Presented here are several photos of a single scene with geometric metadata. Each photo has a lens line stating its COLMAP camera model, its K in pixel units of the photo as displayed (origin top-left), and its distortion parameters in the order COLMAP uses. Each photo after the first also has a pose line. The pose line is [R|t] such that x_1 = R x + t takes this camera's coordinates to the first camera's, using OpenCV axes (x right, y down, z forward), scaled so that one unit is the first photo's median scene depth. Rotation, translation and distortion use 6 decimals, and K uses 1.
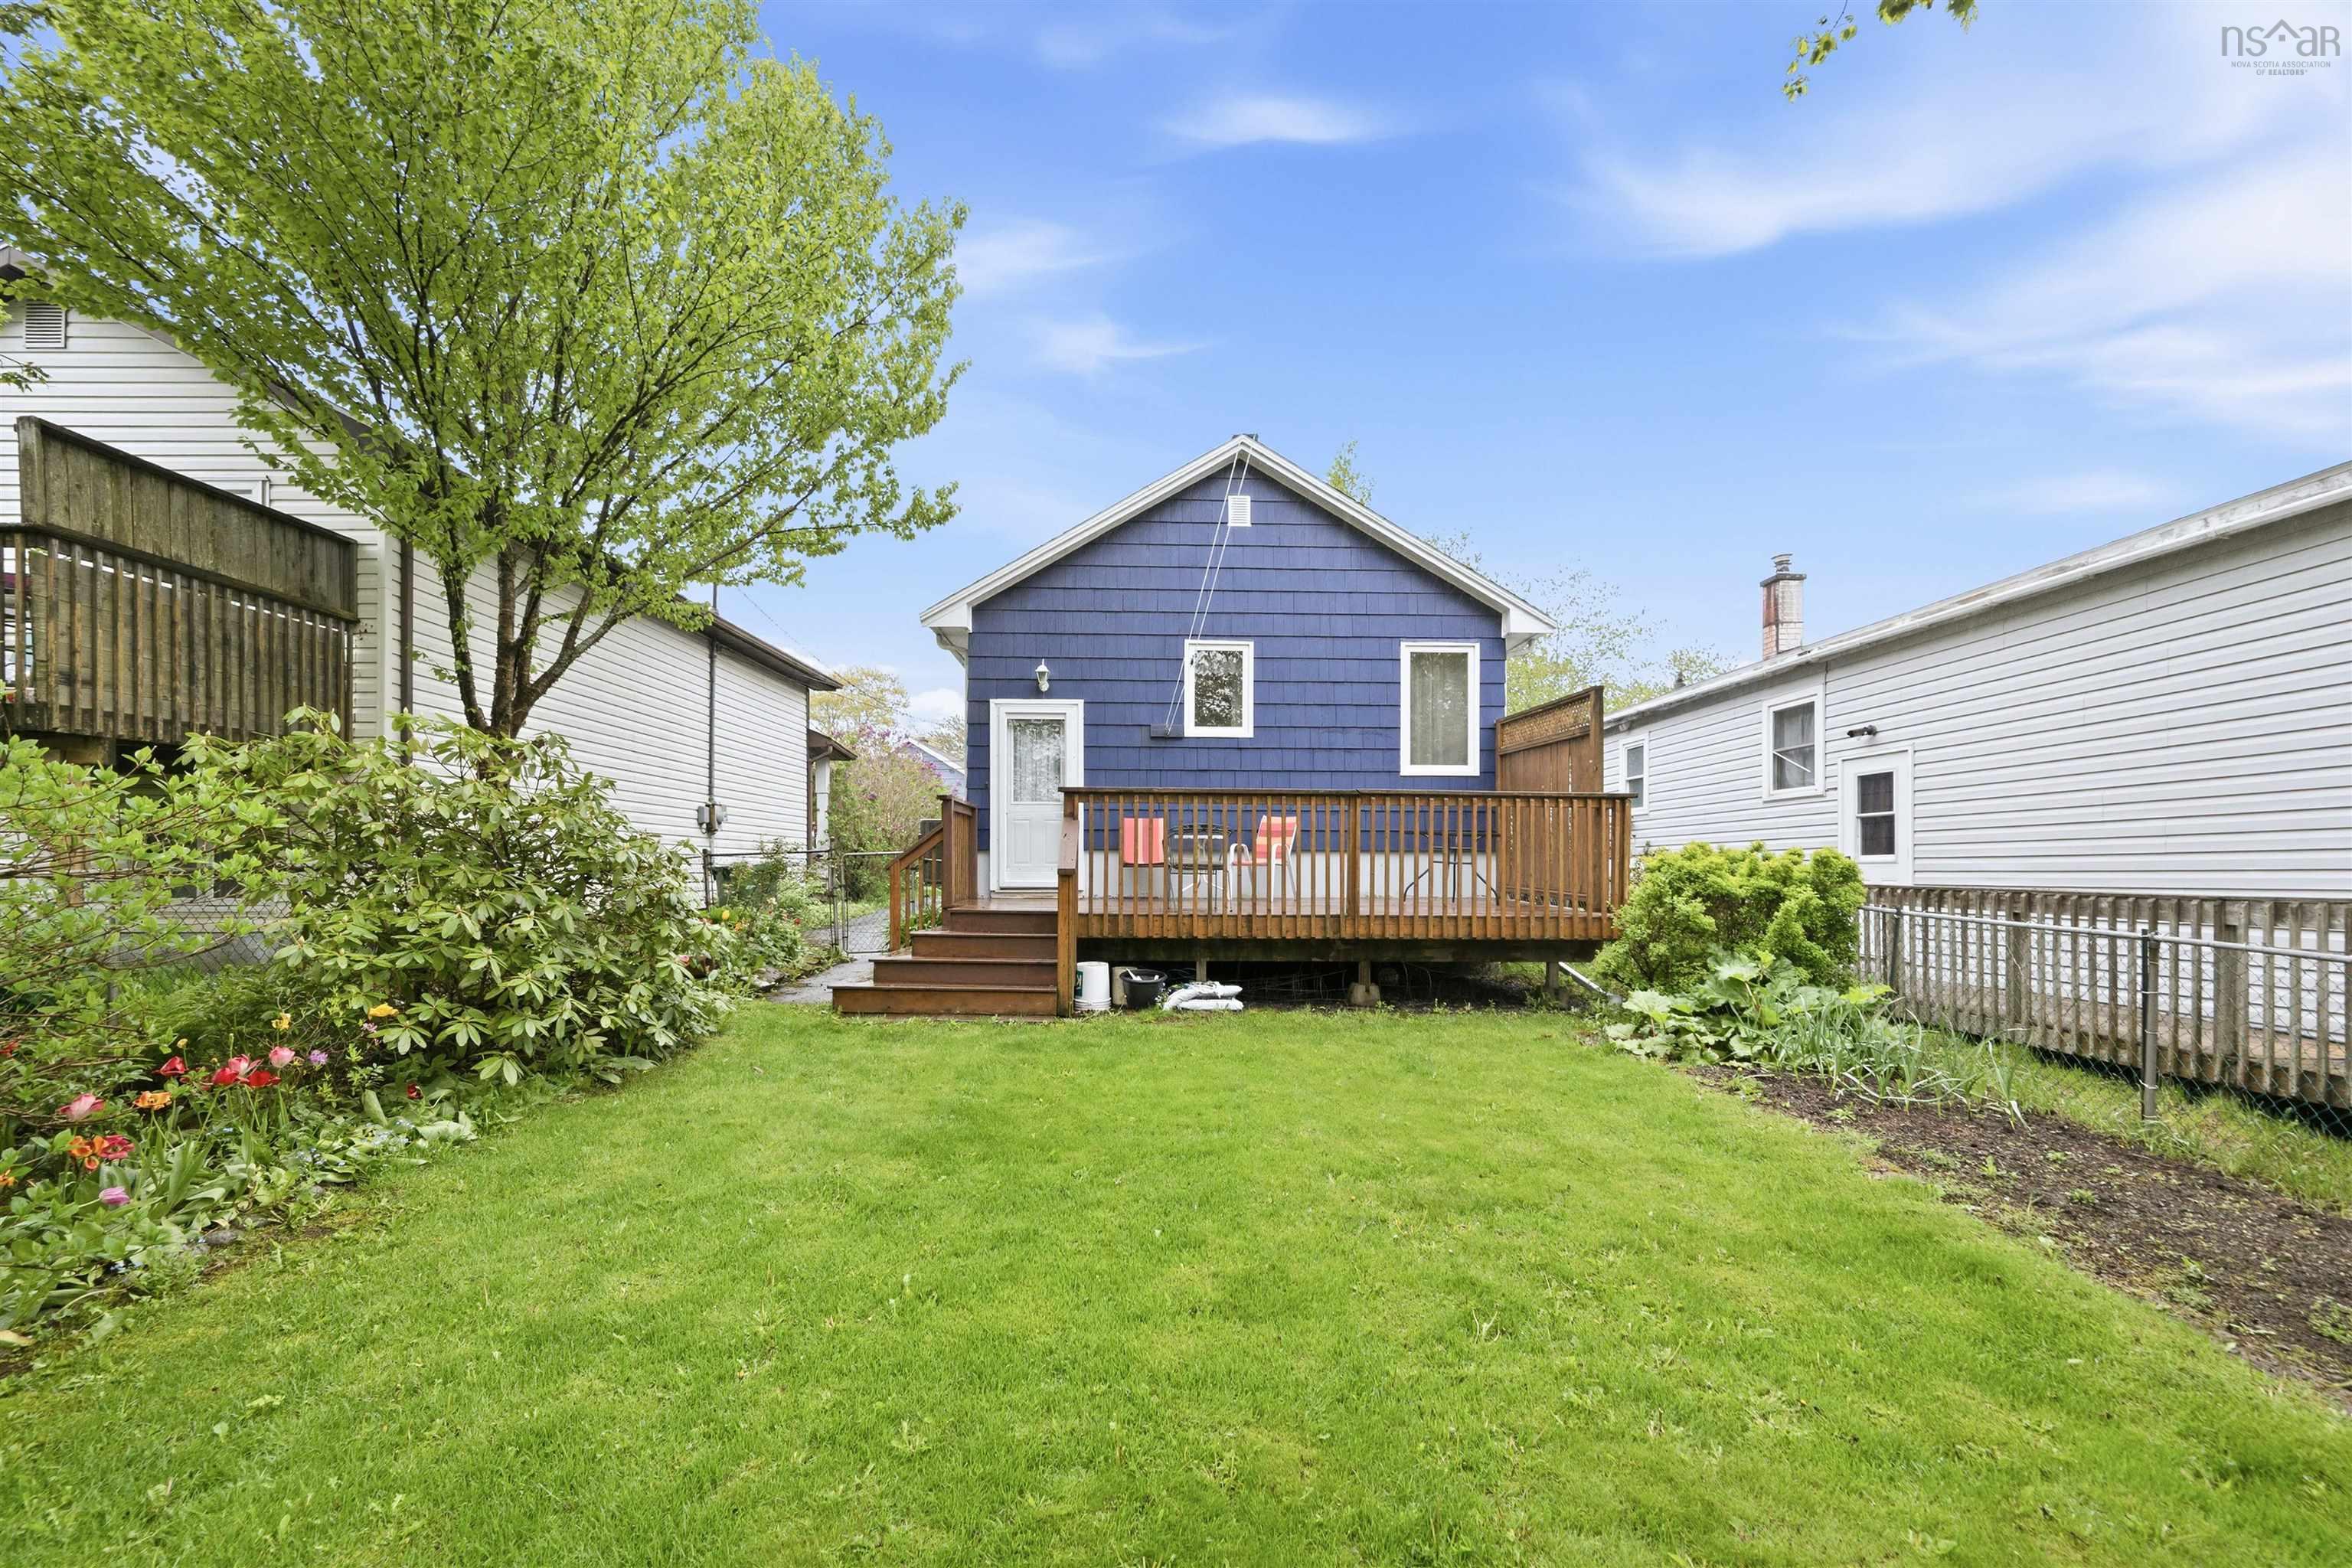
lens RADIAL K [[915.3, 0, 1176.8], [0, 915.3, 874.8], [0, 0, 1]] dist [-0.000105, -0.000020]
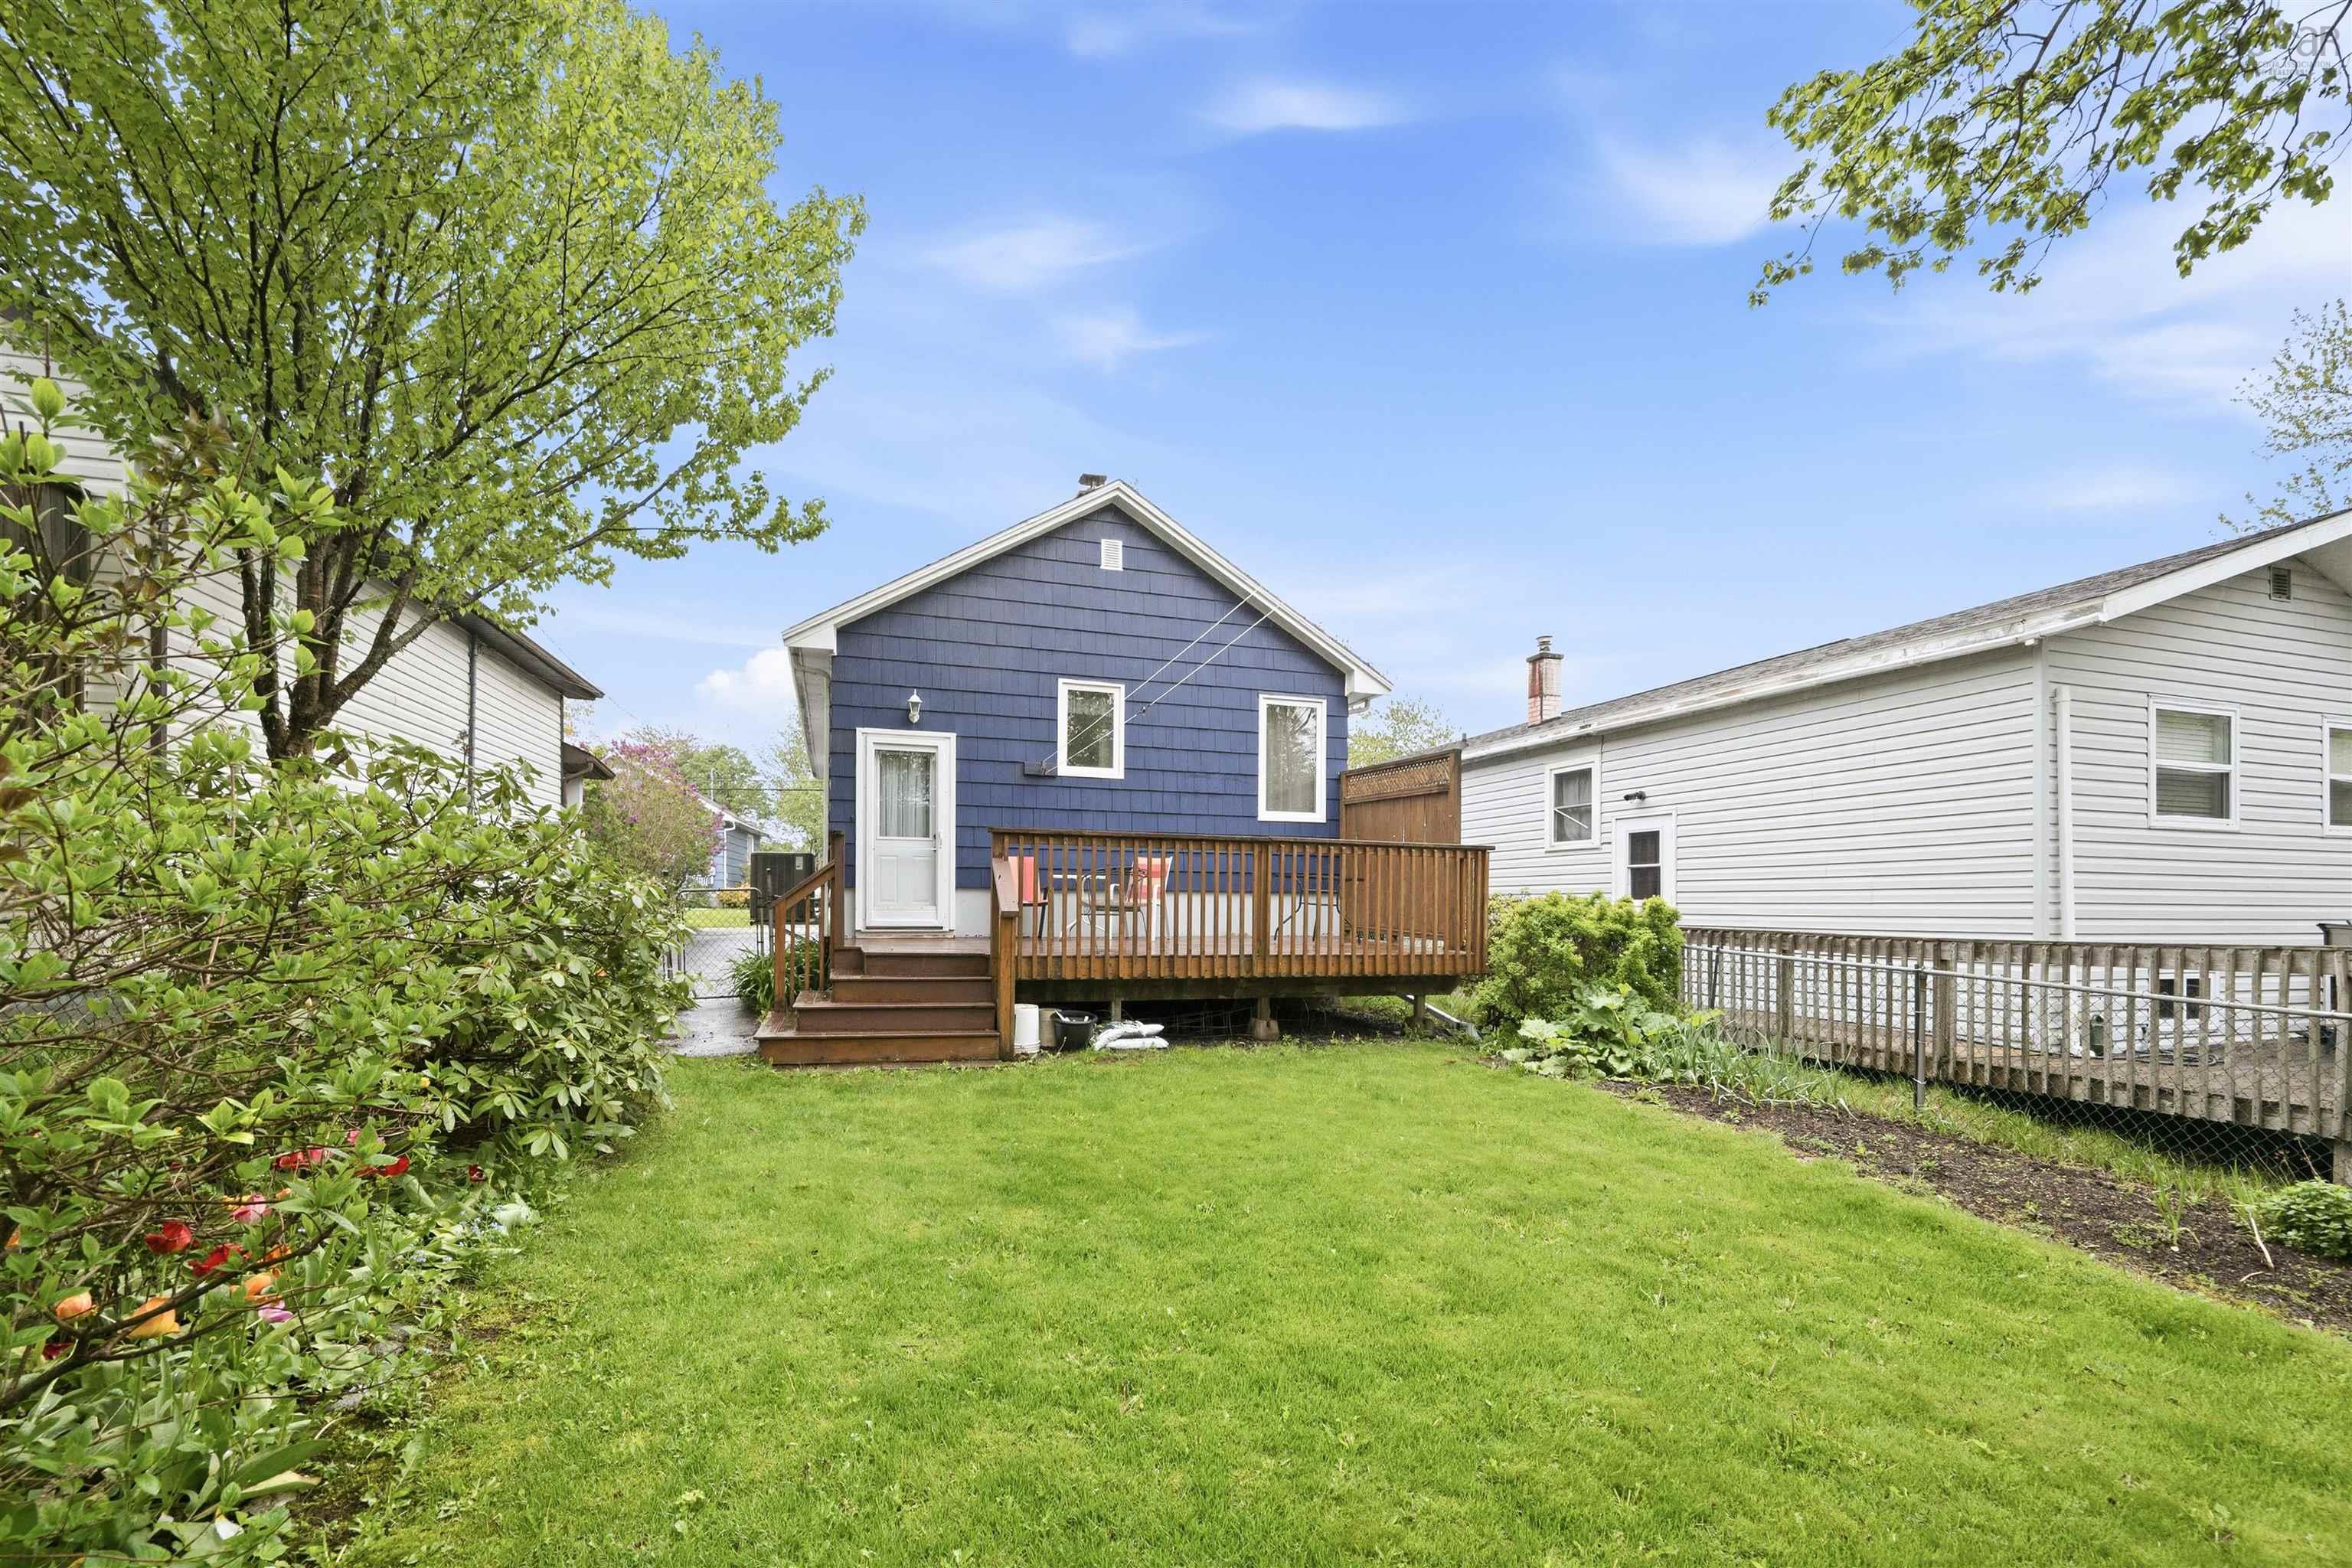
lens RADIAL K [[937.6, 0, 1143.5], [0, 937.6, 903.4], [0, 0, 1]] dist [-0.002328, 0.000041]
pose [[0.966455, 0.005991, 0.256764, -0.212236], [-0.005129, 0.999979, -0.004027, -0.010221], [-0.256783, 0.002575, 0.966466, -0.016155]]
